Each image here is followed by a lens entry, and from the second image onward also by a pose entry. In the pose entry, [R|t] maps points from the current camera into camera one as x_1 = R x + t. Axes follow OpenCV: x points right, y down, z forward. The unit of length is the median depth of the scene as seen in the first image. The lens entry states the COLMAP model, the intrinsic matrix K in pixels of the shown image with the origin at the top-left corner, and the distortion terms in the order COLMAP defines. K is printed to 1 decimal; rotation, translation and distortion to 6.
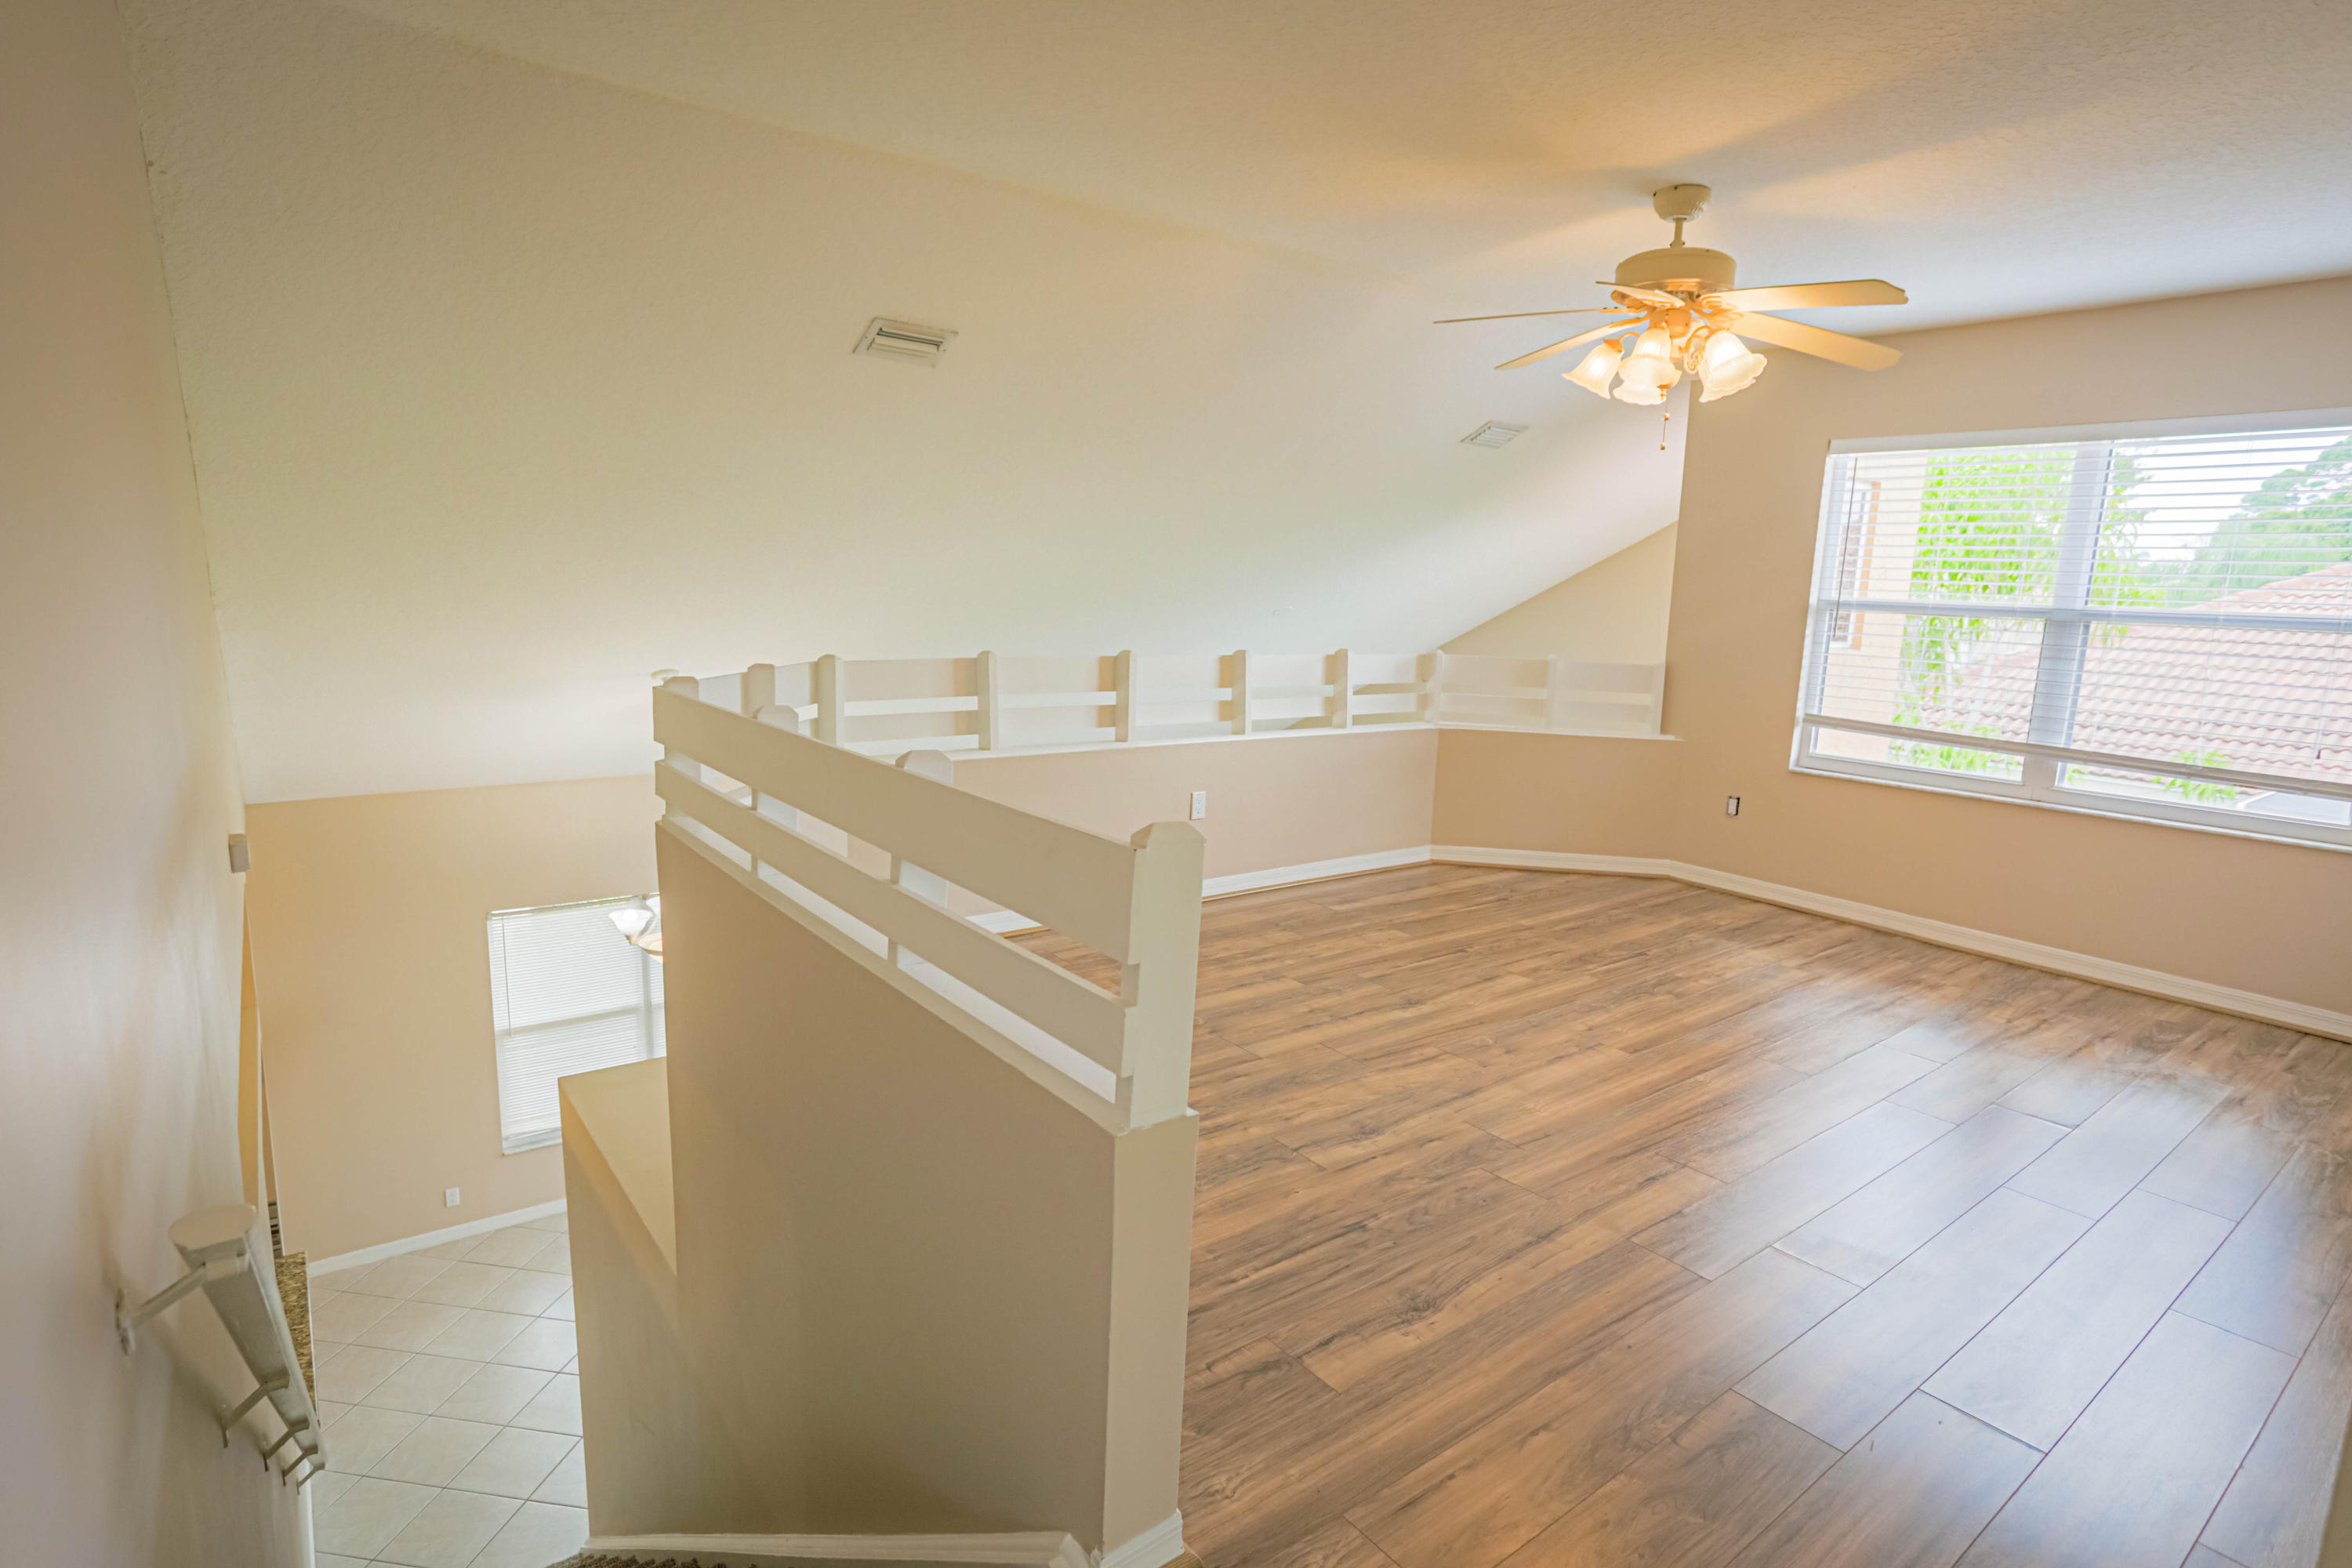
lens RADIAL K [[1214.1, 0, 1159.1], [0, 1214.1, 796.9], [0, 0, 1]] dist [-0.055674, 0.028789]
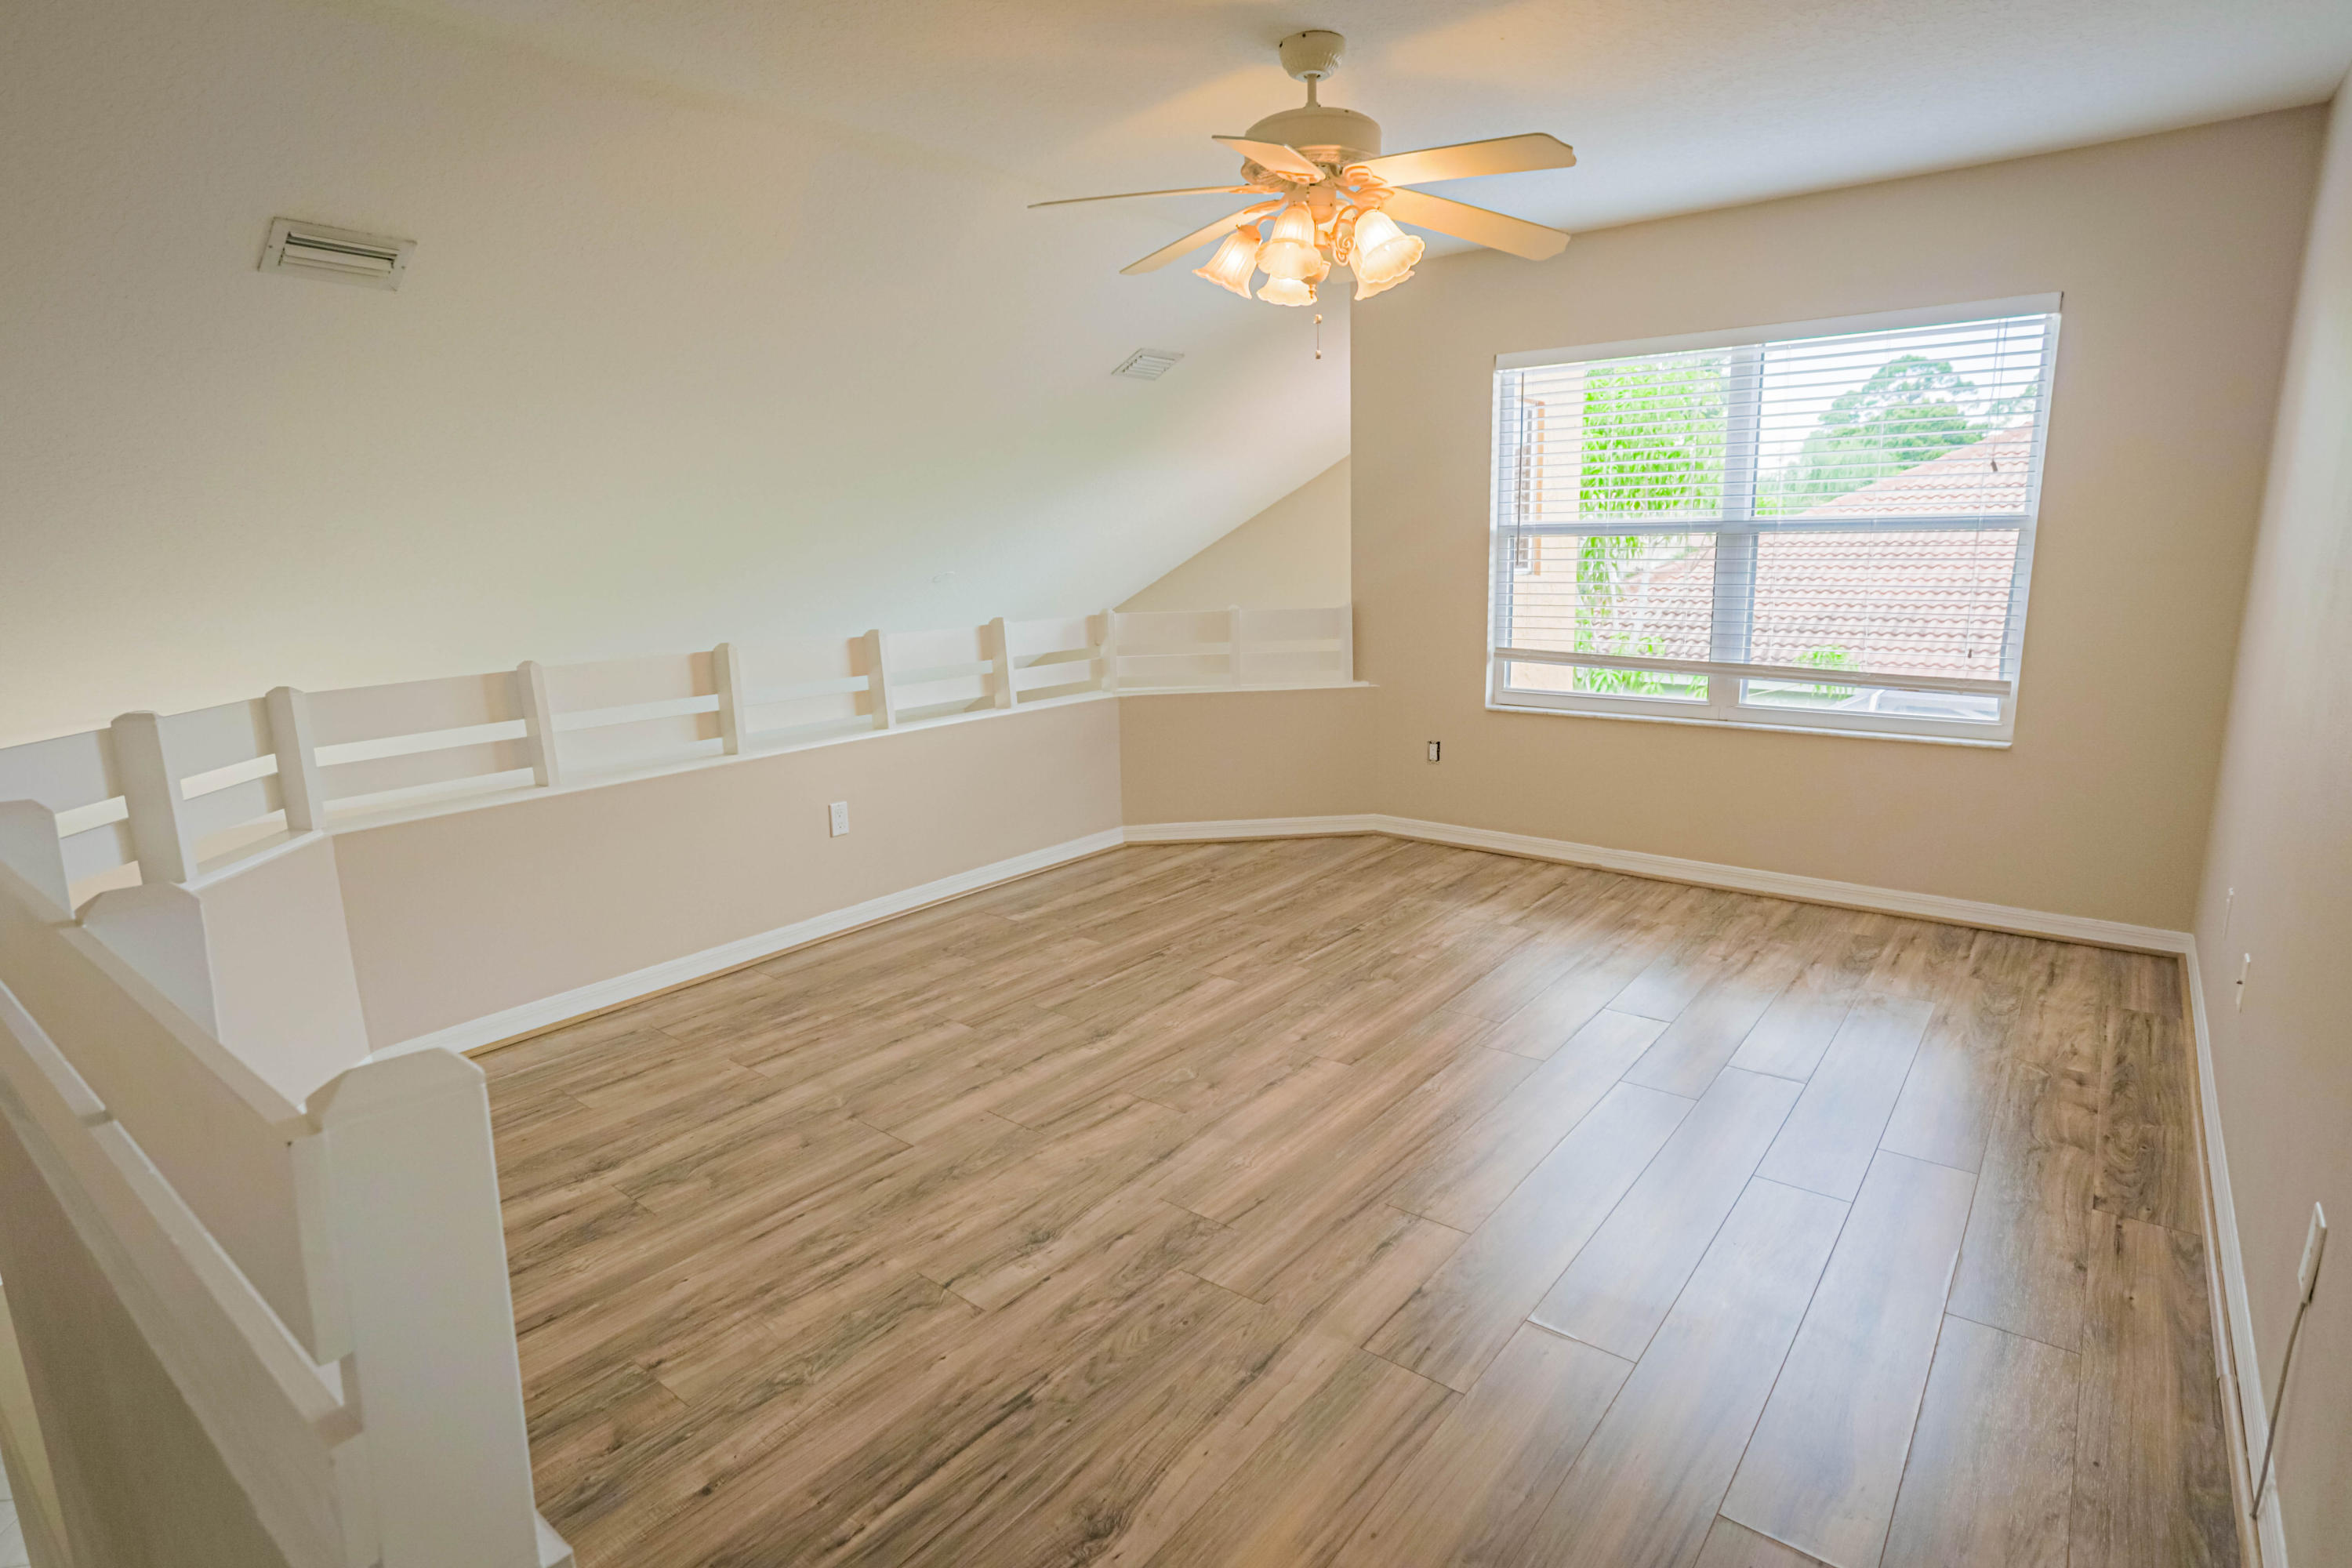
lens RADIAL K [[1214.1, 0, 1157.0], [0, 1214.1, 795.8], [0, 0, 1]] dist [-0.055674, 0.028789]
pose [[0.970440, -0.106732, 0.216457, 0.079381], [0.099730, 0.994083, 0.043050, -0.027553], [-0.219771, -0.020190, 0.975343, 0.163303]]
